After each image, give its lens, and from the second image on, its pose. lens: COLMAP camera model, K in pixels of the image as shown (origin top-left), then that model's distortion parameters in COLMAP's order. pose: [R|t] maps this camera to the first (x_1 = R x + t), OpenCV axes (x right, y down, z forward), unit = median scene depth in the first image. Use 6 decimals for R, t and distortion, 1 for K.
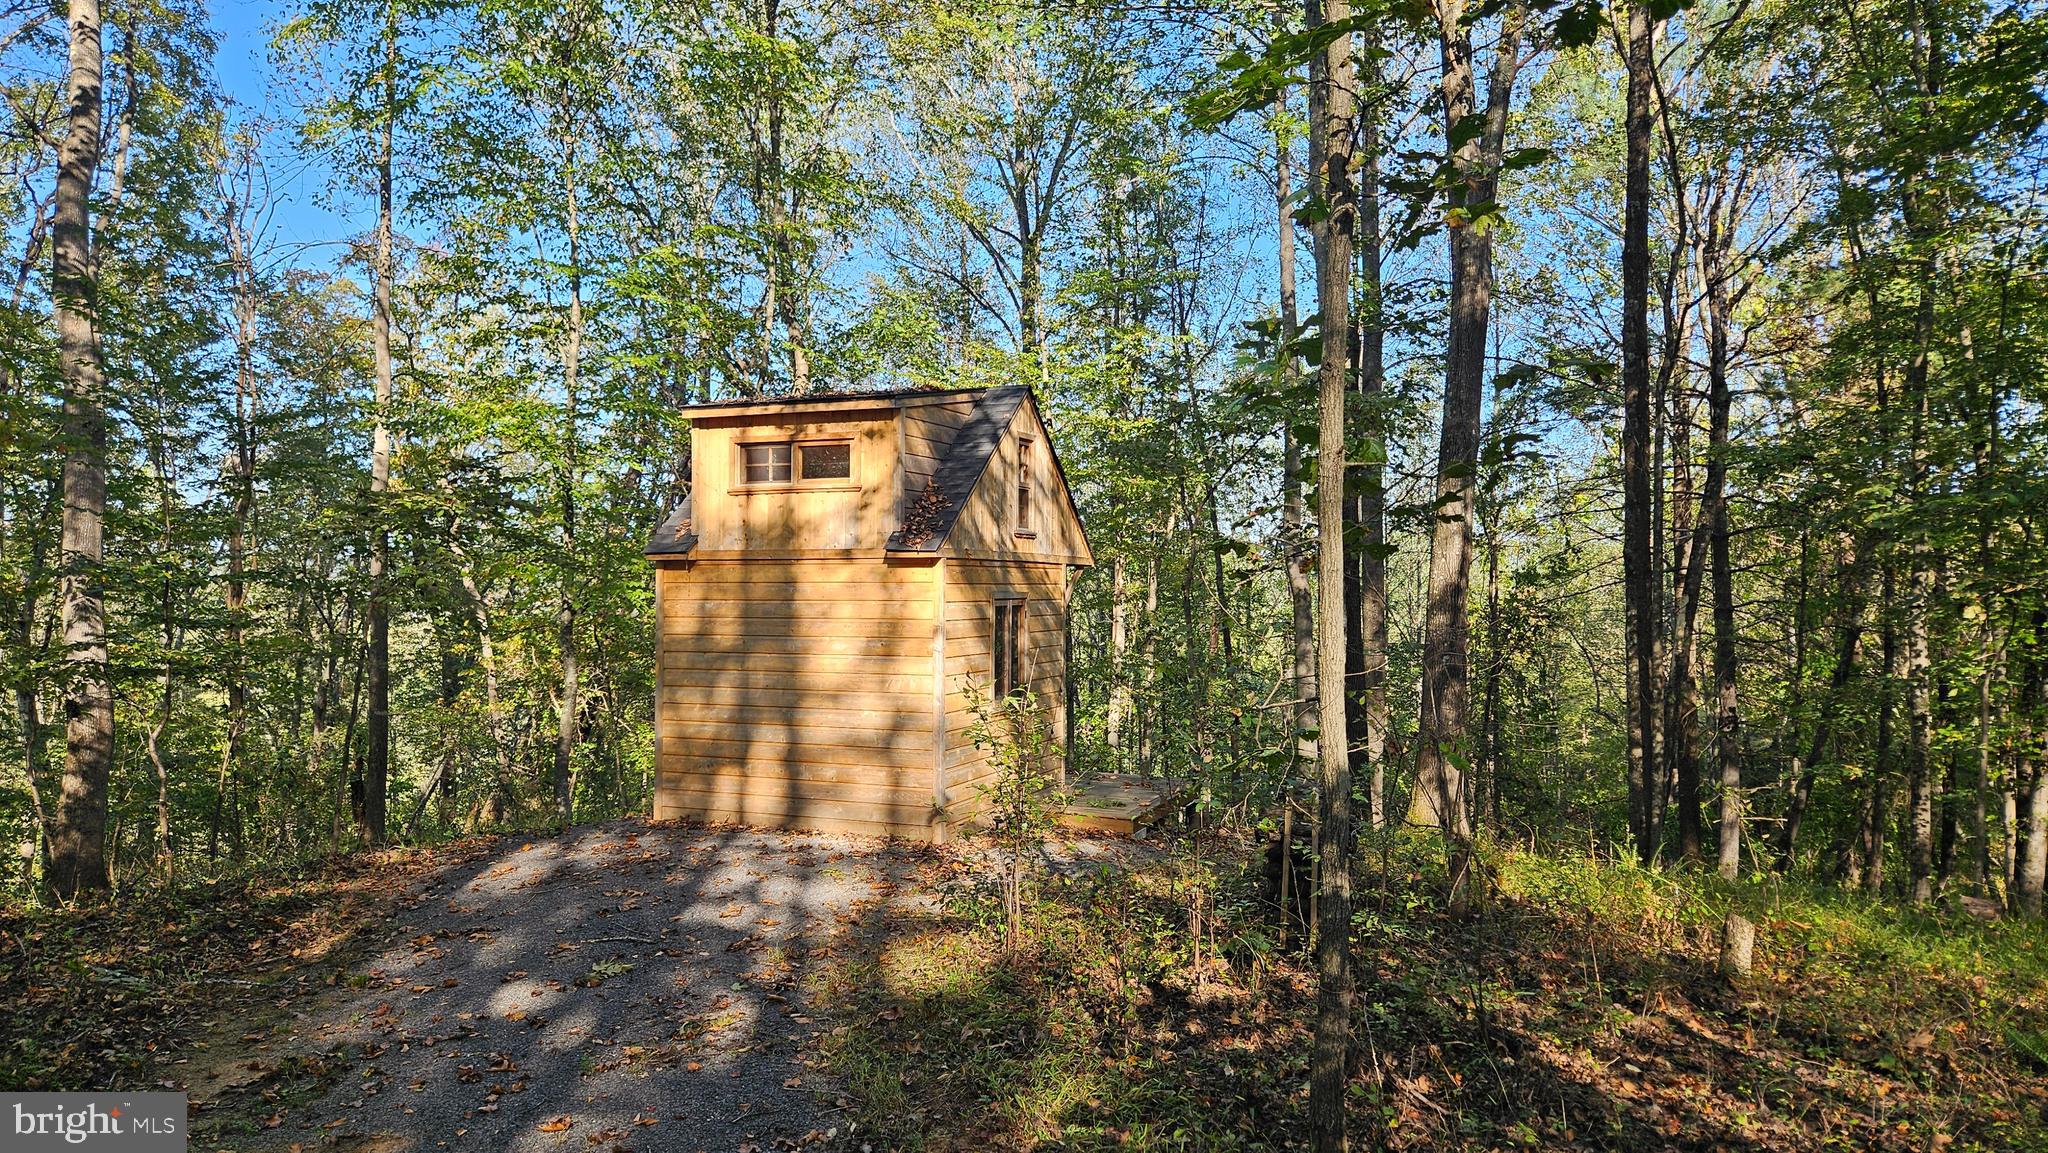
lens RADIAL K [[1354.0, 0, 1044.6], [0, 1354.0, 633.4], [0, 0, 1]] dist [0.055872, -0.050672]
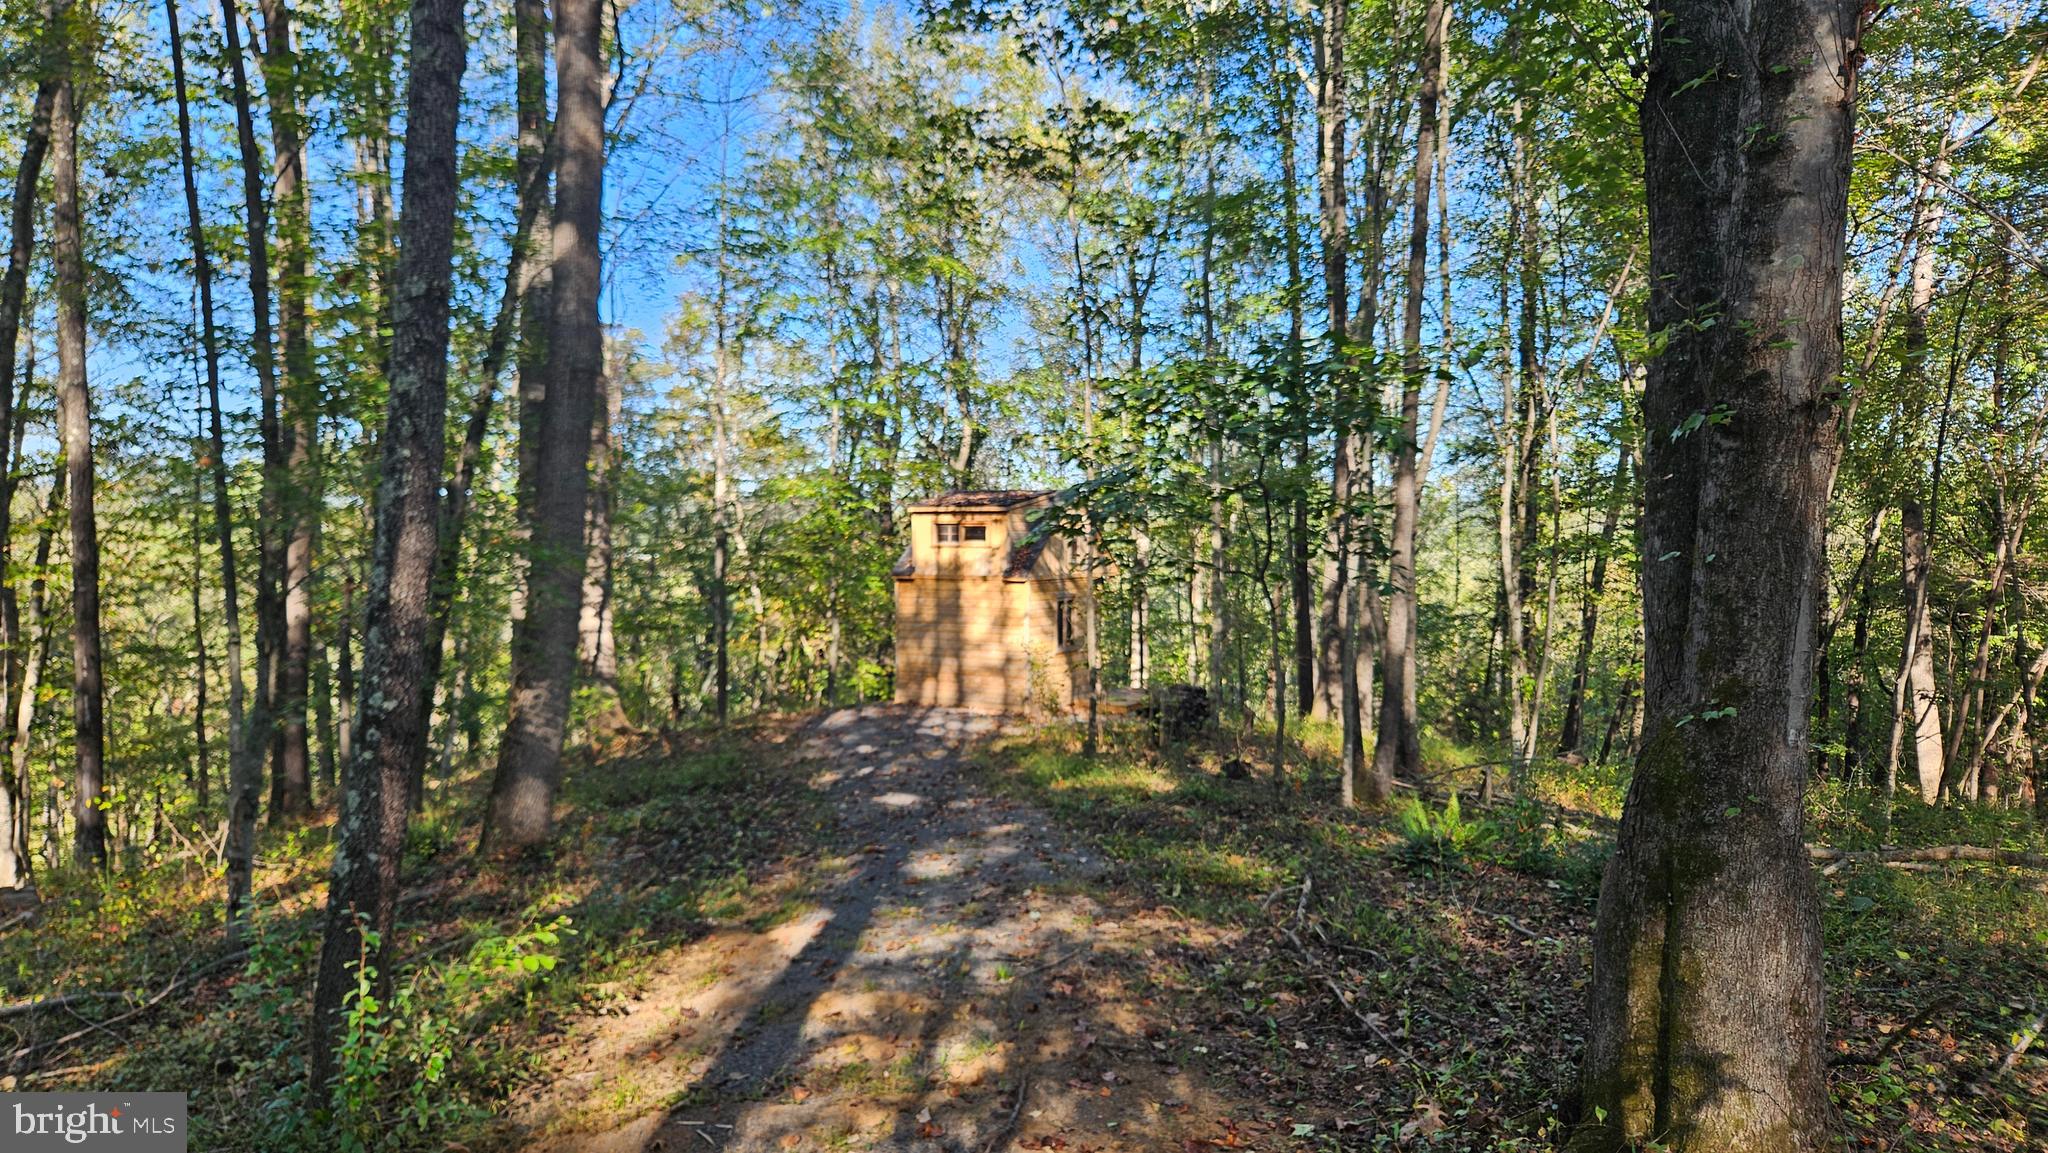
lens RADIAL K [[1354.0, 0, 1023.4], [0, 1354.0, 577.0], [0, 0, 1]] dist [0.055872, -0.050672]
pose [[0.990418, 0.001119, -0.138095, 0.202909], [-0.001010, 0.999999, 0.000855, -0.061190], [0.138096, -0.000708, 0.990419, -1.069022]]
